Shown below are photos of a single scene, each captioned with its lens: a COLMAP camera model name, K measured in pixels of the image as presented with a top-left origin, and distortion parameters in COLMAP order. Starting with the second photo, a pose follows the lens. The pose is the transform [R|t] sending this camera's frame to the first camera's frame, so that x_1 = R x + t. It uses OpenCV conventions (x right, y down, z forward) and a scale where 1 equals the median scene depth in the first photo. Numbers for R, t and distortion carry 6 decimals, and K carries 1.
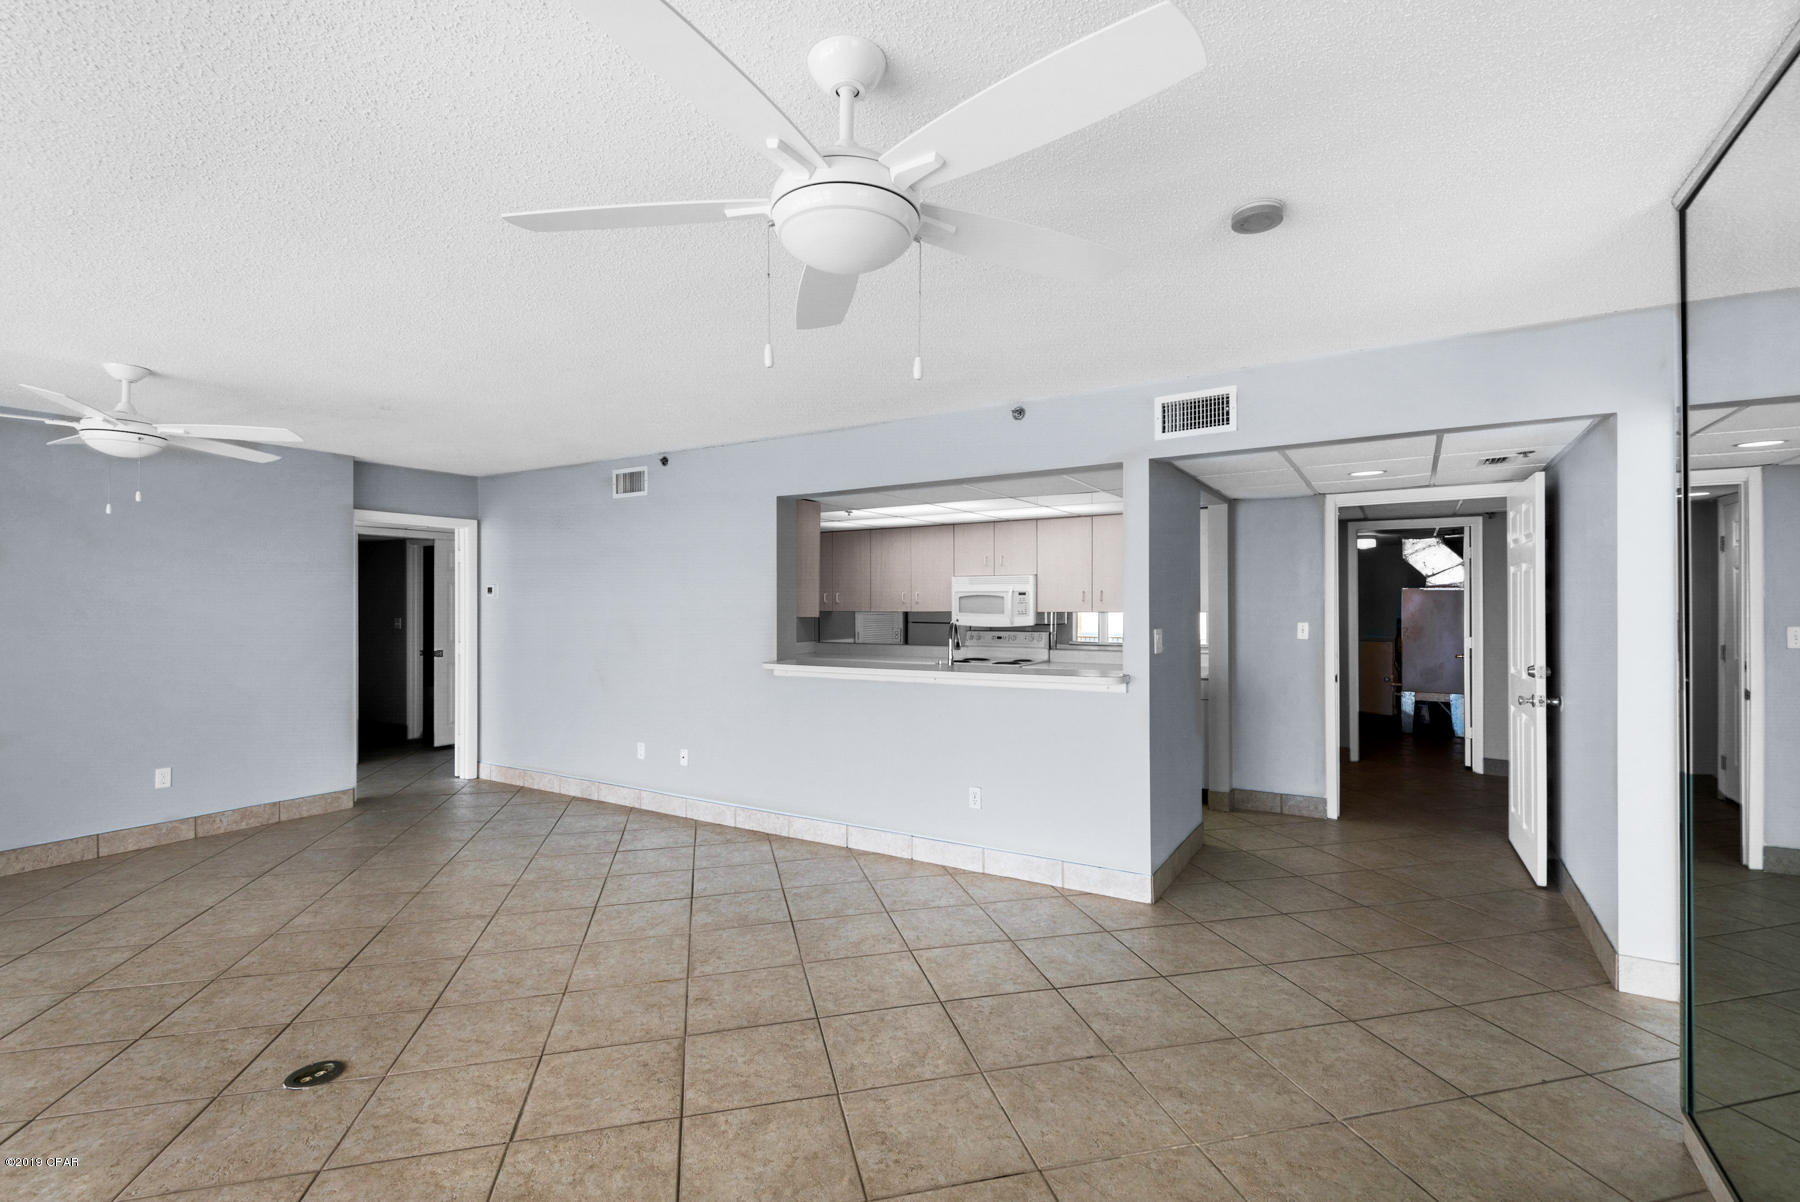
lens RADIAL K [[841.6, 0, 907.1], [0, 841.6, 600.0], [0, 0, 1]] dist [0.001187, -0.000400]
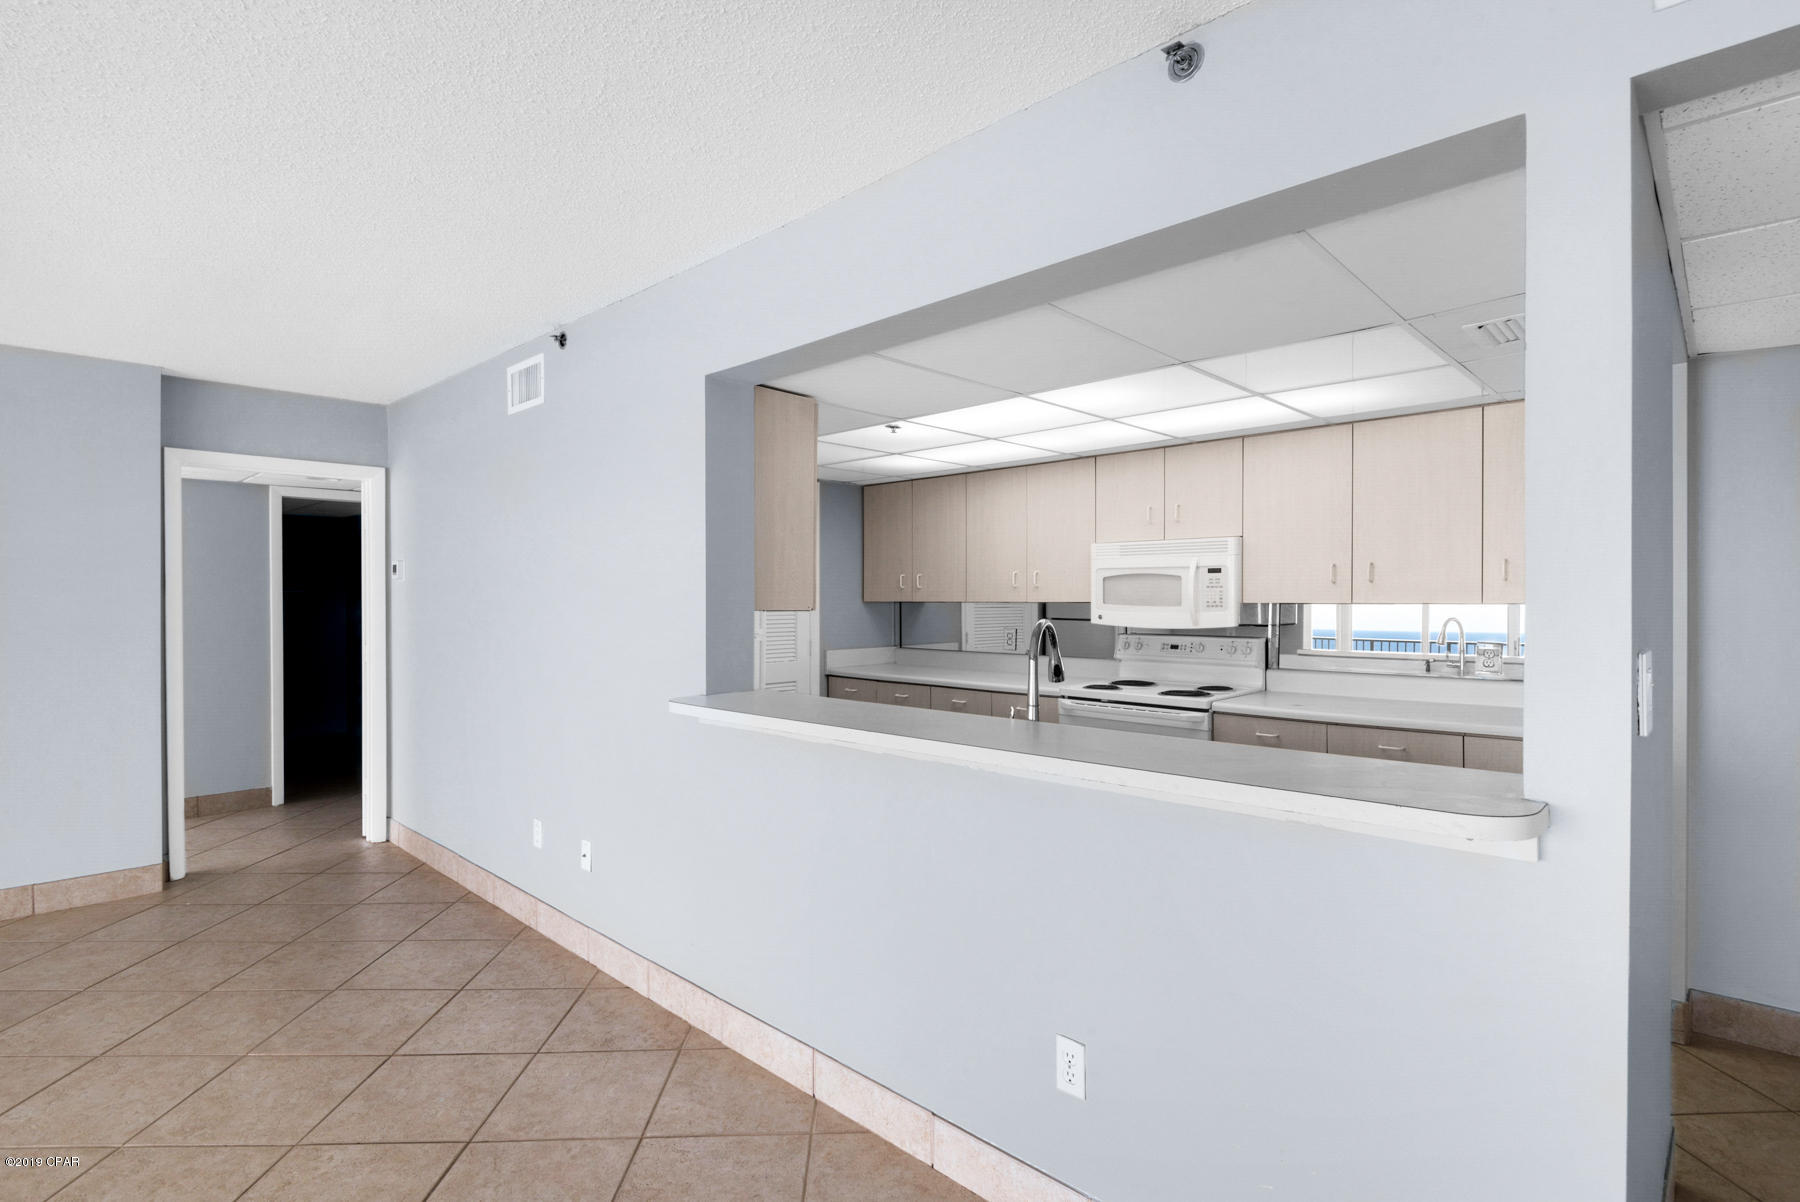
lens RADIAL K [[893.6, 0, 901.3], [0, 893.6, 600.1], [0, 0, 1]] dist [-0.011597, -0.000968]
pose [[0.976345, 0.000658, -0.216219, 0.061793], [0.001465, 0.999952, 0.009660, 0.006454], [0.216215, -0.009748, 0.976297, 0.376882]]
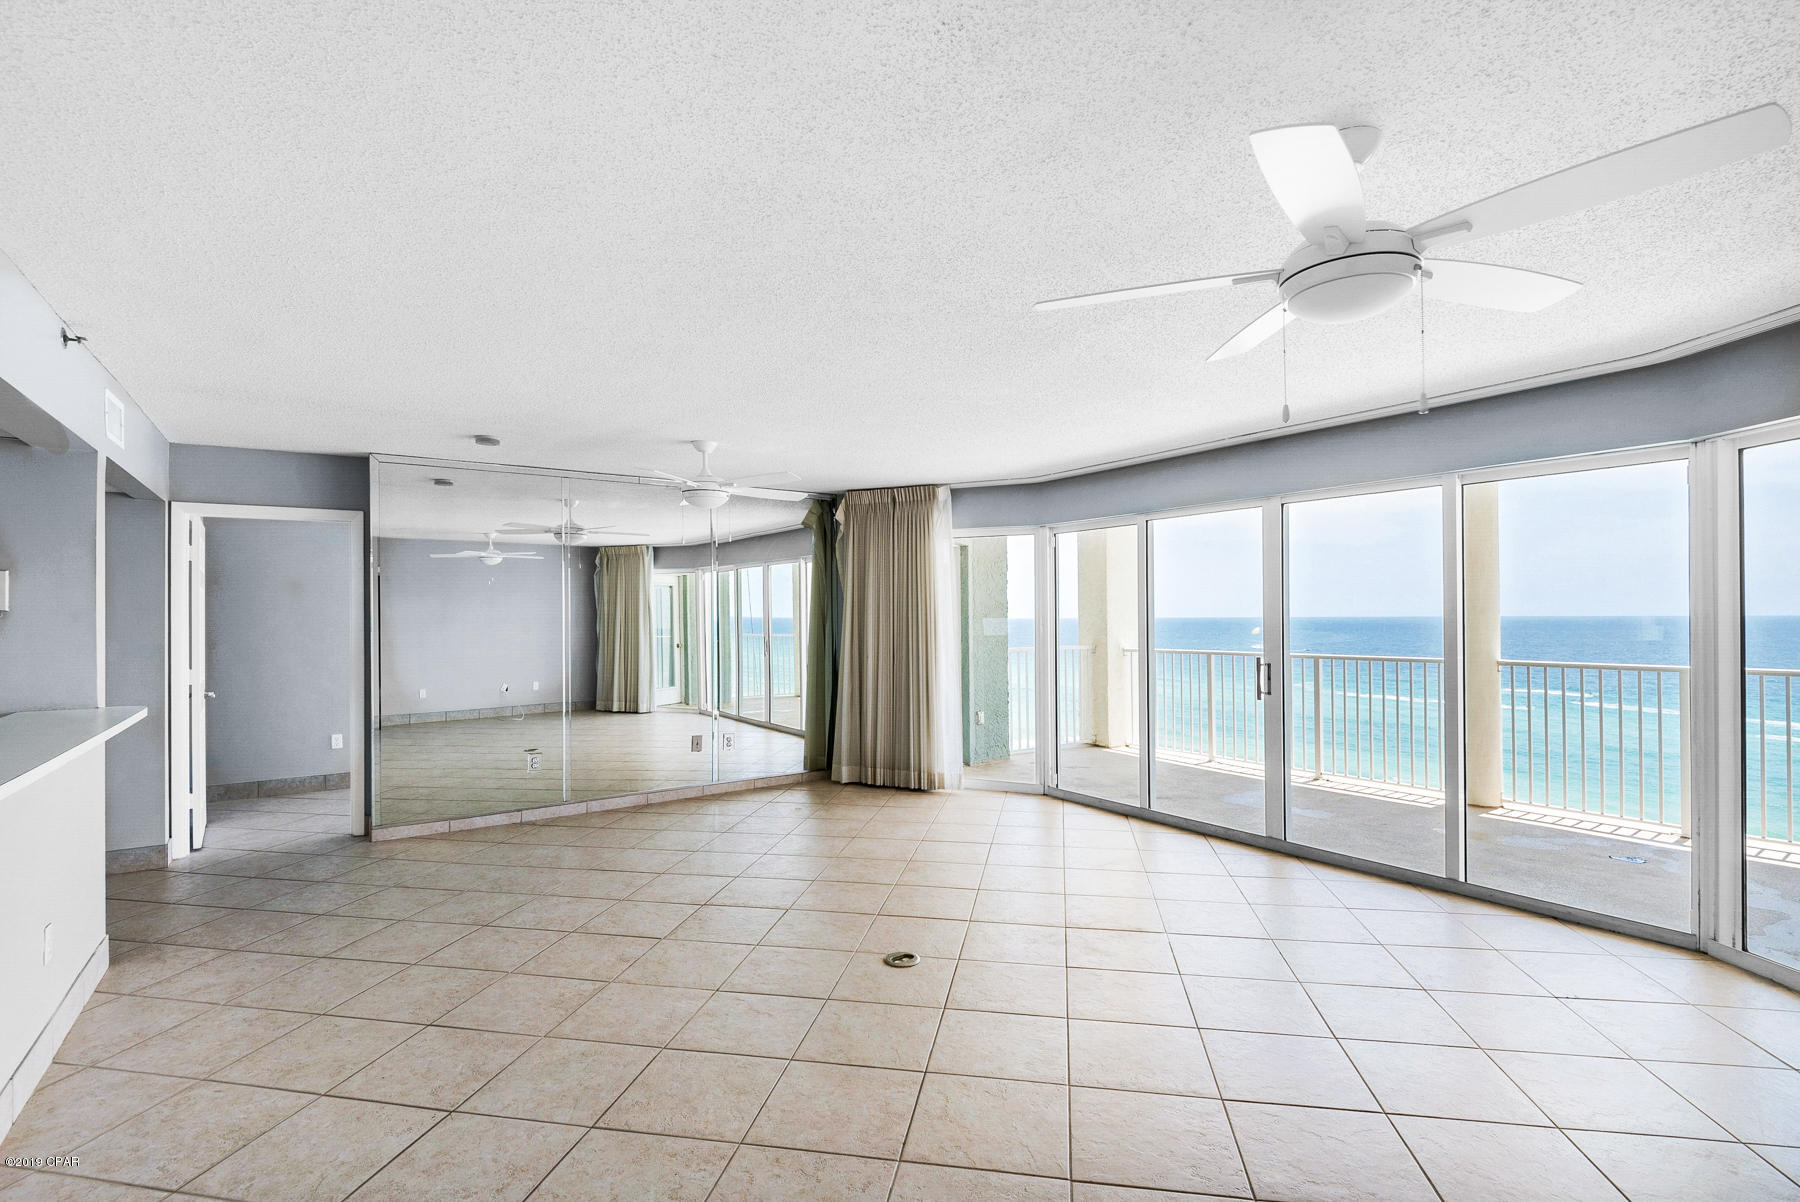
lens RADIAL K [[849.0, 0, 898.2], [0, 849.0, 601.2], [0, 0, 1]] dist [0.015759, 0.000176]
pose [[-0.915854, 0.012039, 0.401331, -0.491620], [0.002270, 0.999690, -0.024807, 0.003139], [-0.401505, -0.021809, -0.915597, 0.889119]]
